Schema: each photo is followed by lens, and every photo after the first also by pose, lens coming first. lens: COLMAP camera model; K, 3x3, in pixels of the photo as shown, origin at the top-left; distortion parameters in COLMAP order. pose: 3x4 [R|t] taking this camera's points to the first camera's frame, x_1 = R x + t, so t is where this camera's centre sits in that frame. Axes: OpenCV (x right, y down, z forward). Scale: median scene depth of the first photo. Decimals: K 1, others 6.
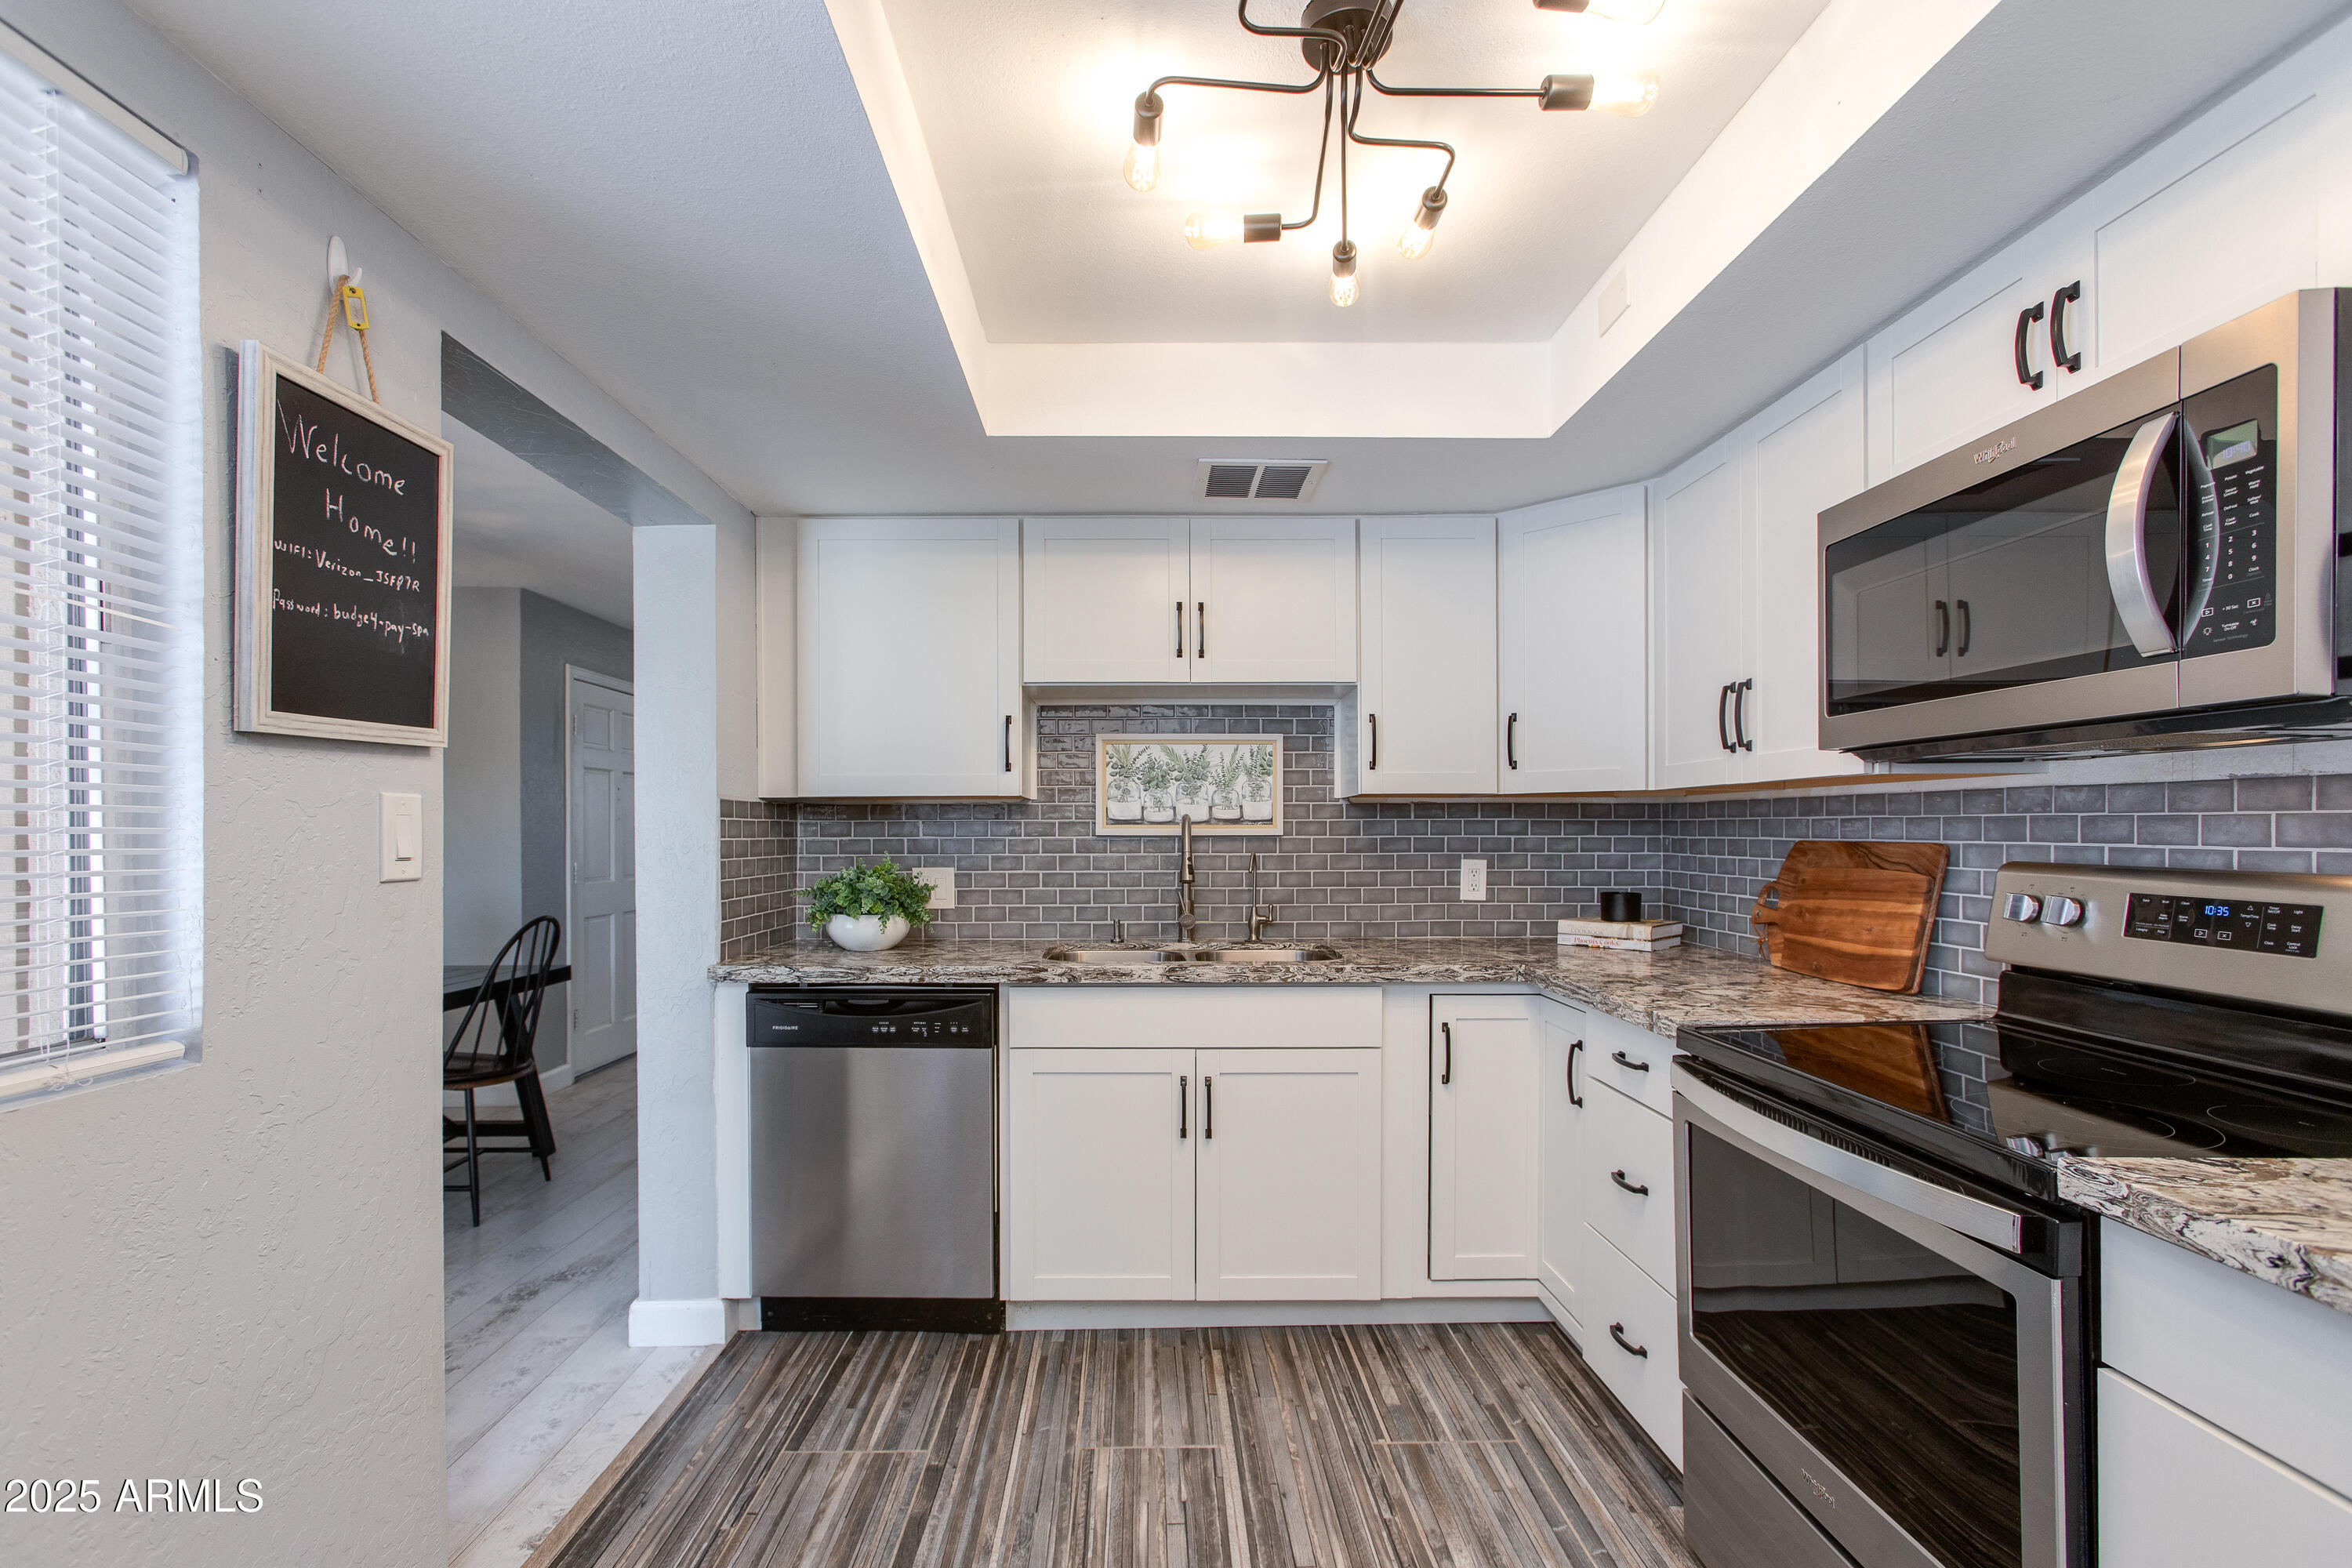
lens RADIAL K [[1068.5, 0, 1147.9], [0, 1068.5, 824.0], [0, 0, 1]] dist [-0.005339, 0.007362]
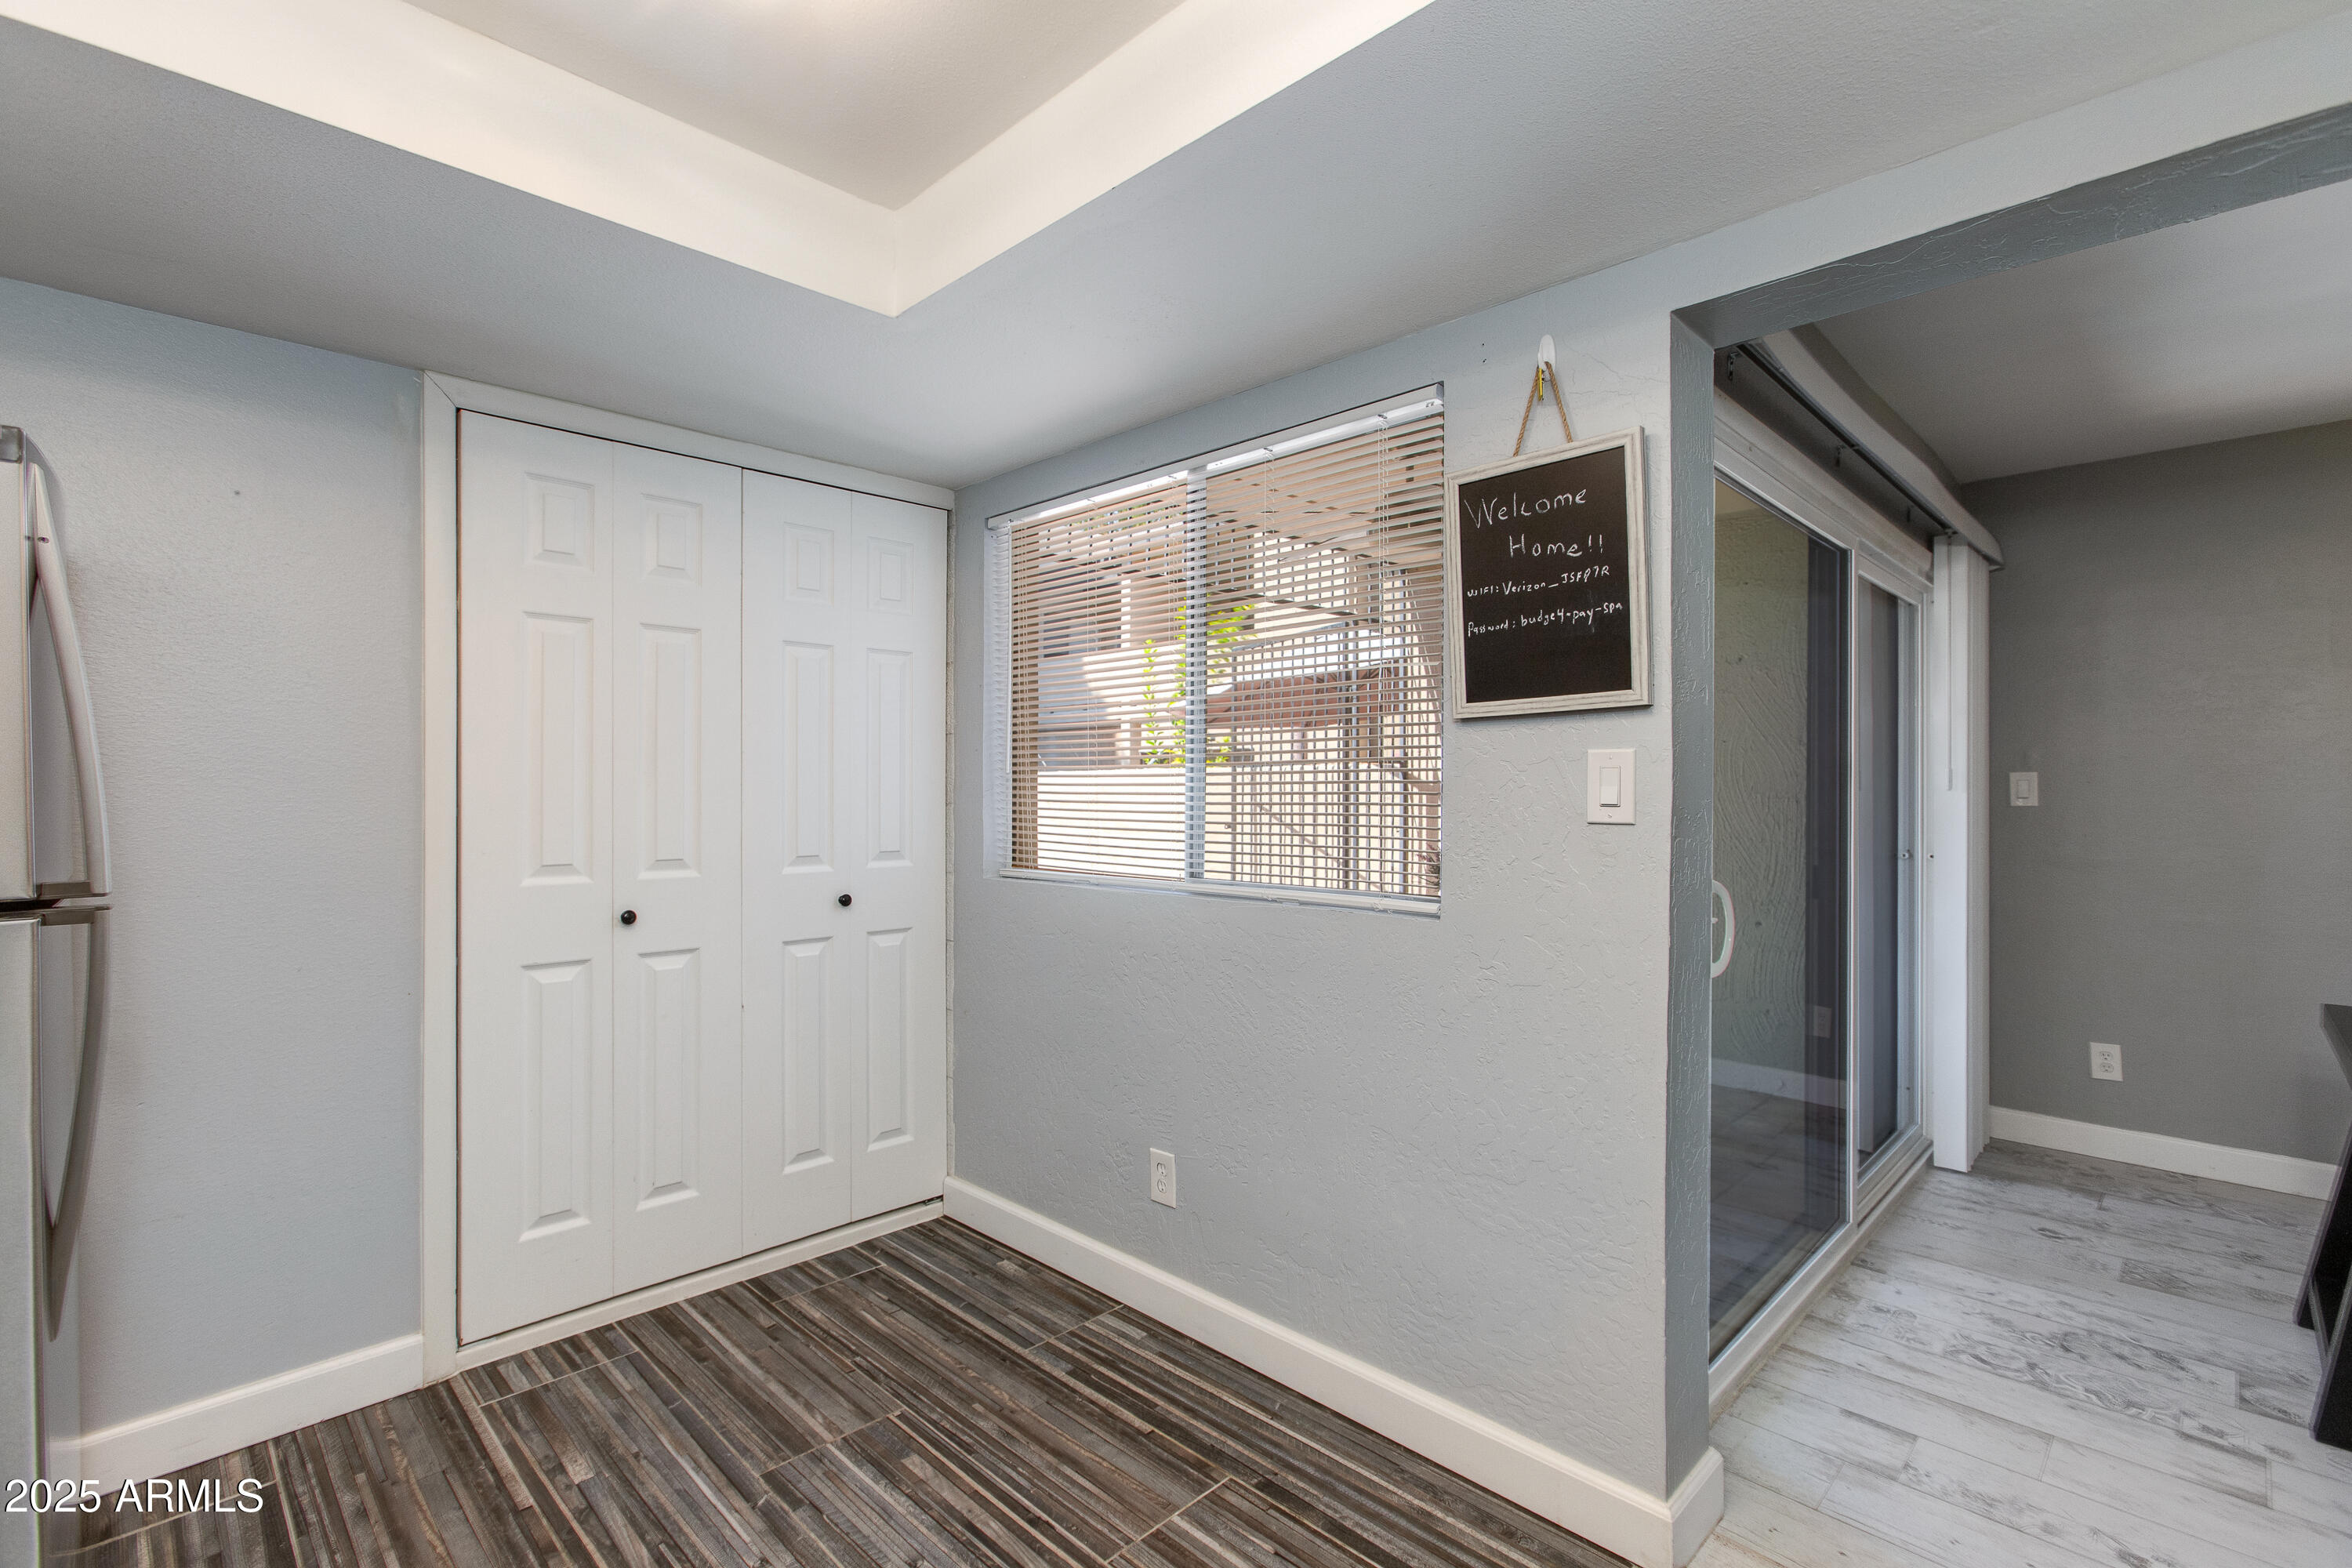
lens RADIAL K [[1077.6, 0, 1163.5], [0, 1077.6, 786.1], [0, 0, 1]] dist [-0.004934, -0.000301]
pose [[-0.722316, 0.010418, -0.691484, 0.662156], [0.007655, 0.999946, 0.007069, 0.010285], [0.691520, -0.000188, -0.722357, 1.742377]]
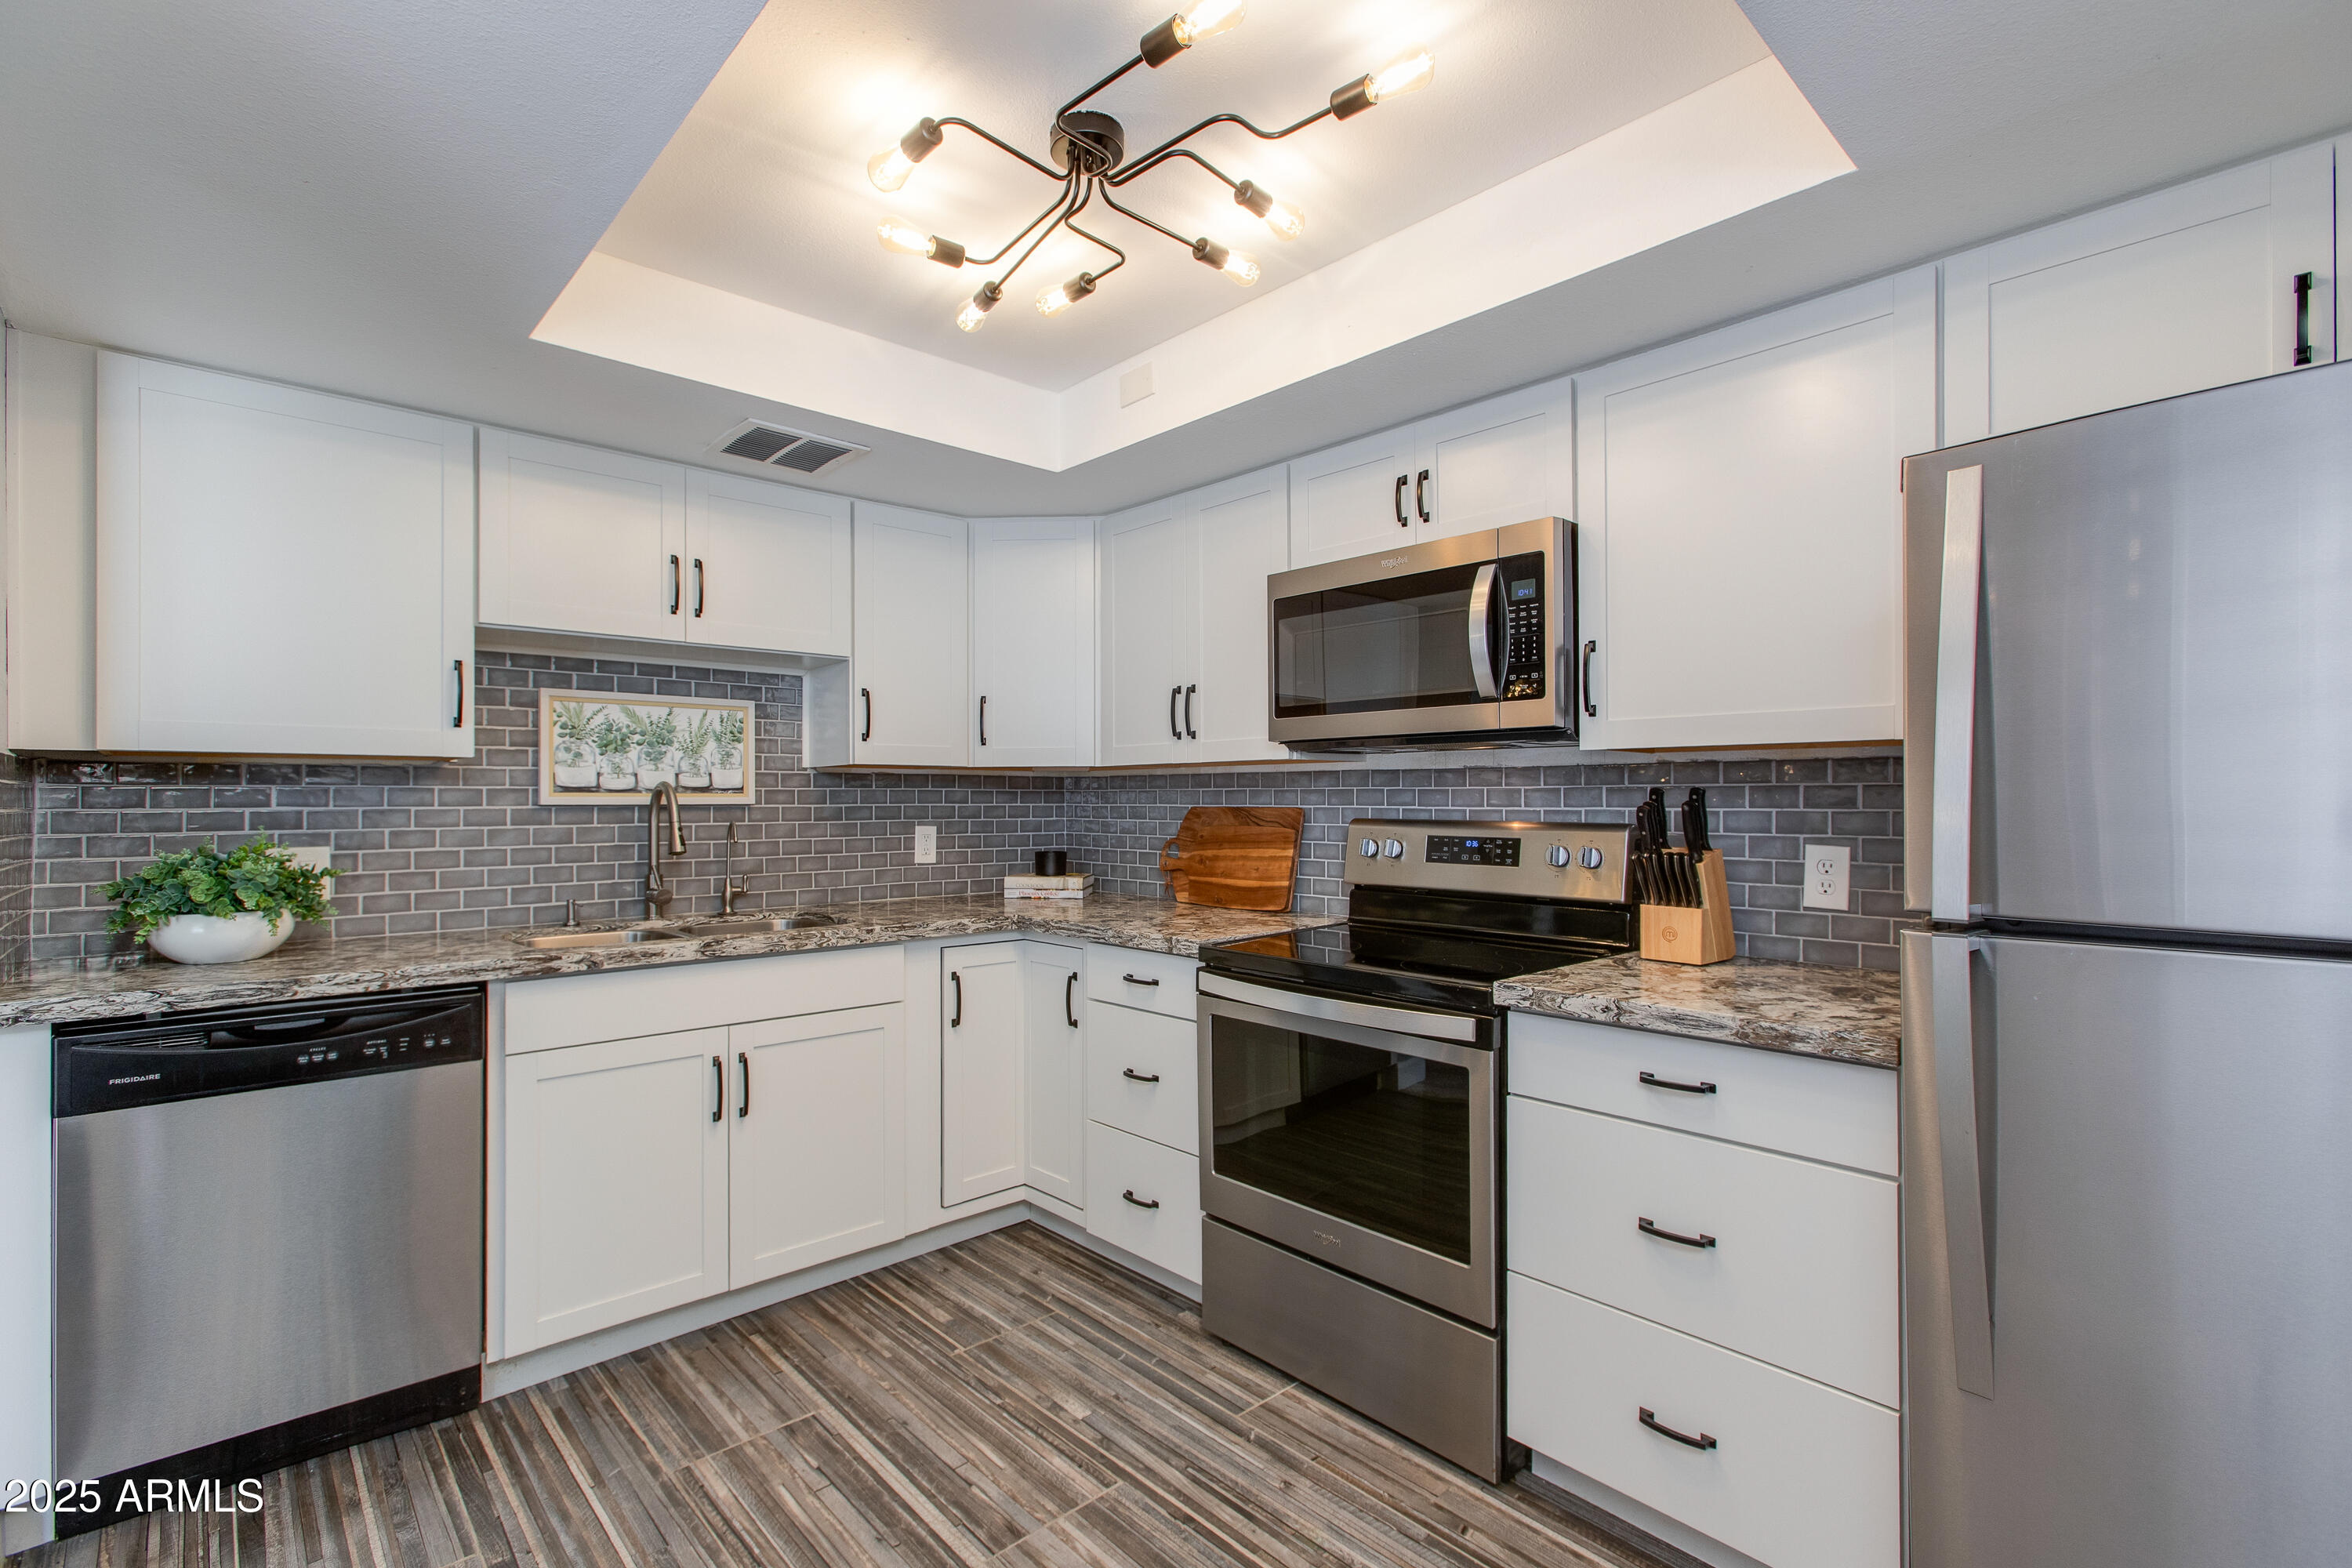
lens RADIAL K [[1068.5, 0, 1176.6], [0, 1068.5, 775.3], [0, 0, 1]] dist [-0.005339, 0.007362]
pose [[0.740646, 0.016527, 0.671692, -0.341038], [-0.002830, 0.999765, -0.021479, 0.005521], [-0.671890, 0.014007, 0.740519, 0.020241]]
